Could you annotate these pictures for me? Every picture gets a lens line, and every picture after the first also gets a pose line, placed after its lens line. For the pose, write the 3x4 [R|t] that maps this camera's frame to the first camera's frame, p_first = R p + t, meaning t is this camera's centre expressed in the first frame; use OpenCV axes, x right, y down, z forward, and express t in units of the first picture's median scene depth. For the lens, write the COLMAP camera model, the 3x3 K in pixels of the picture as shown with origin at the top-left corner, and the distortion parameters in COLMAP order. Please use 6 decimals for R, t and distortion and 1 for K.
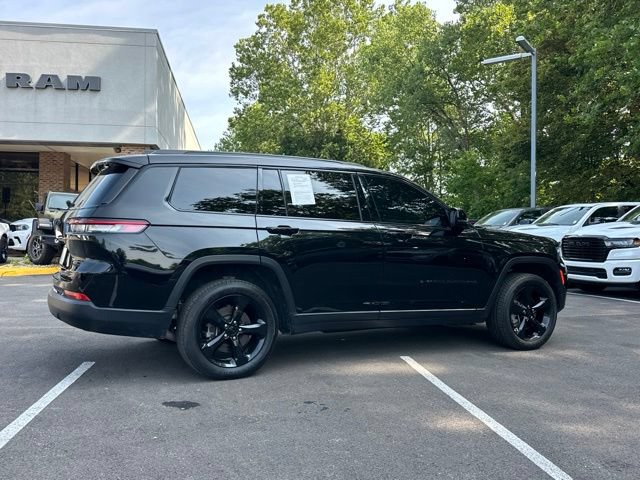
lens RADIAL K [[589.0, 0, 320.0], [0, 589.0, 240.0], [0, 0, 1]] dist [0.094168, -0.162577]
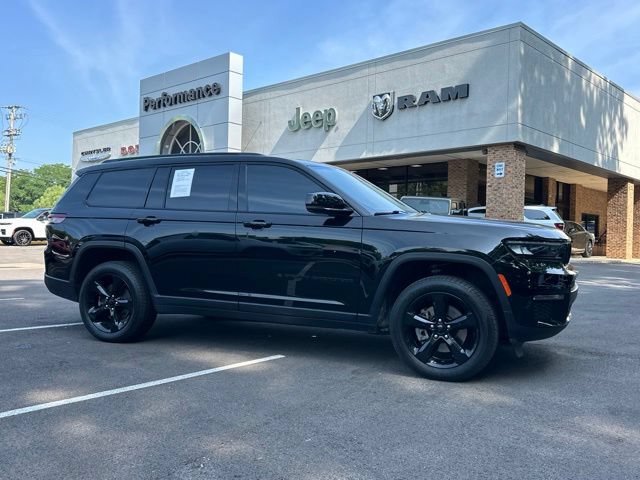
lens RADIAL K [[588.2, 0, 315.6], [0, 588.2, 240.8], [0, 0, 1]] dist [0.156786, -0.325919]
pose [[0.622553, 0.005026, -0.782561, 0.282670], [-0.010198, 0.999947, -0.001691, 0.005648], [0.782511, 0.009033, 0.622571, 0.145553]]
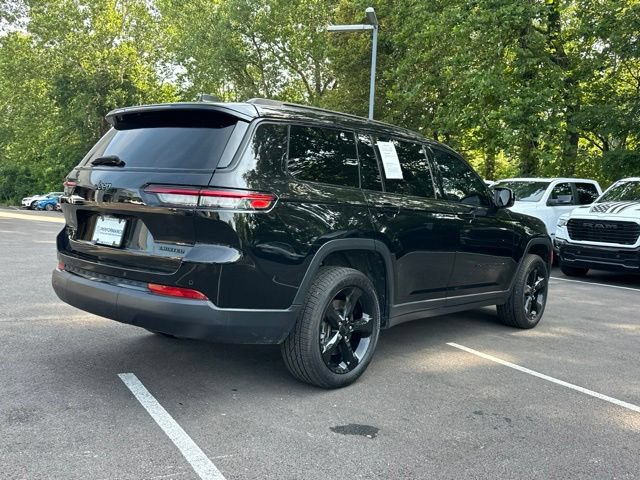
lens RADIAL K [[589.0, 0, 320.0], [0, 589.0, 240.0], [0, 0, 1]] dist [0.094168, -0.162577]
pose [[0.925706, 0.015632, 0.377922, -0.125253], [-0.041726, 0.997268, 0.060957, -0.005110], [-0.375936, -0.072198, 0.923829, 0.064980]]
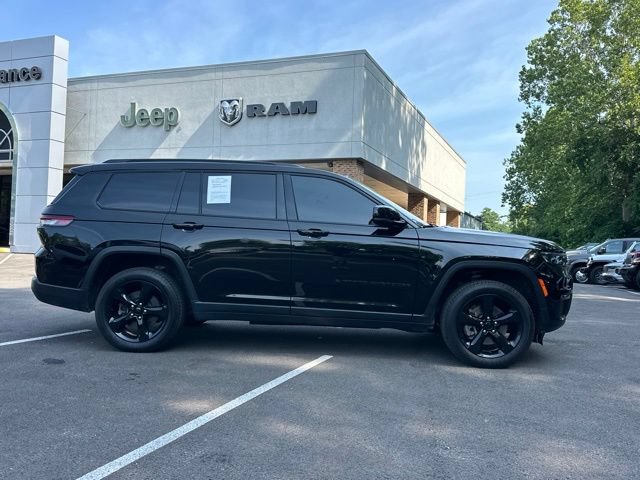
lens RADIAL K [[588.2, 0, 315.6], [0, 588.2, 240.8], [0, 0, 1]] dist [0.156786, -0.325919]
pose [[0.864785, 0.014073, -0.501945, 0.194724], [-0.023432, 0.999649, -0.012342, 0.005169], [0.501595, 0.022435, 0.864811, 0.038988]]
